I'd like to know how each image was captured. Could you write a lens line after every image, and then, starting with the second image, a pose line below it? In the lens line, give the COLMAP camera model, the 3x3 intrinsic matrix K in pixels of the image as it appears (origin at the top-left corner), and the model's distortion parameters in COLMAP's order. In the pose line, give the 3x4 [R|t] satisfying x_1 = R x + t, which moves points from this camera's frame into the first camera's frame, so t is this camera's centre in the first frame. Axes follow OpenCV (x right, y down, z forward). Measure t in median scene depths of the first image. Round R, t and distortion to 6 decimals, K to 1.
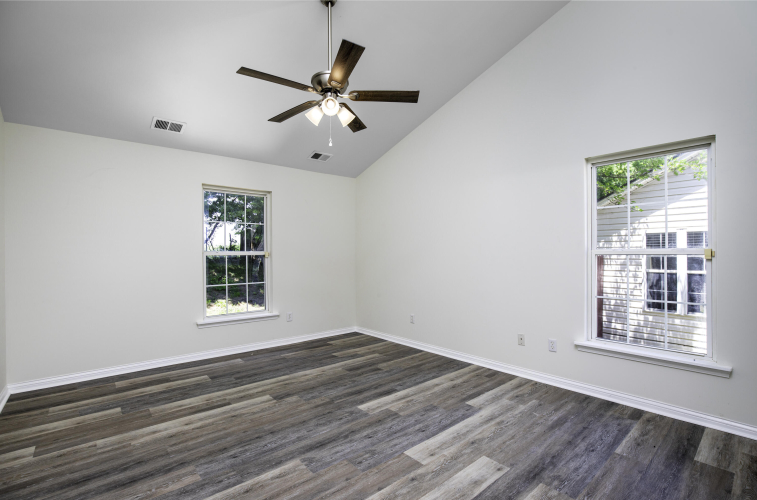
lens RADIAL K [[353.8, 0, 378.5], [0, 353.8, 250.0], [0, 0, 1]] dist [-0.000496, -0.000077]
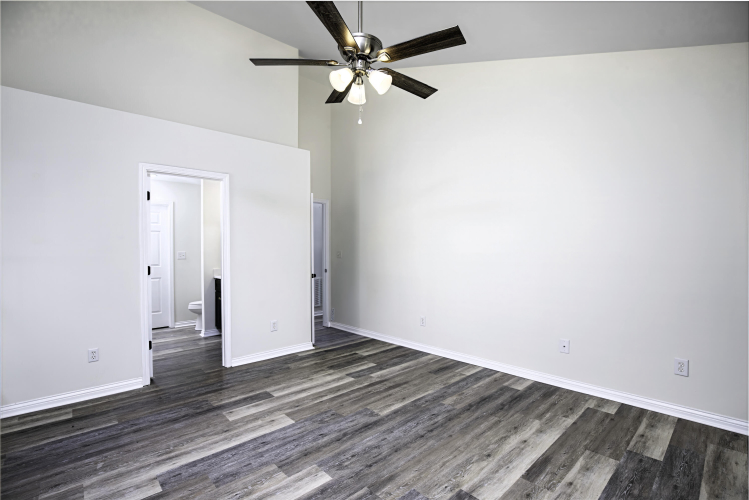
lens RADIAL K [[344.2, 0, 374.5], [0, 344.2, 250.0], [0, 0, 1]] dist [-0.001246, 0.000062]
pose [[-0.999370, 0.017129, -0.031086, -0.156083], [0.017405, 0.999811, -0.008634, 0.012505], [0.030932, -0.009169, -0.999479, 2.015063]]
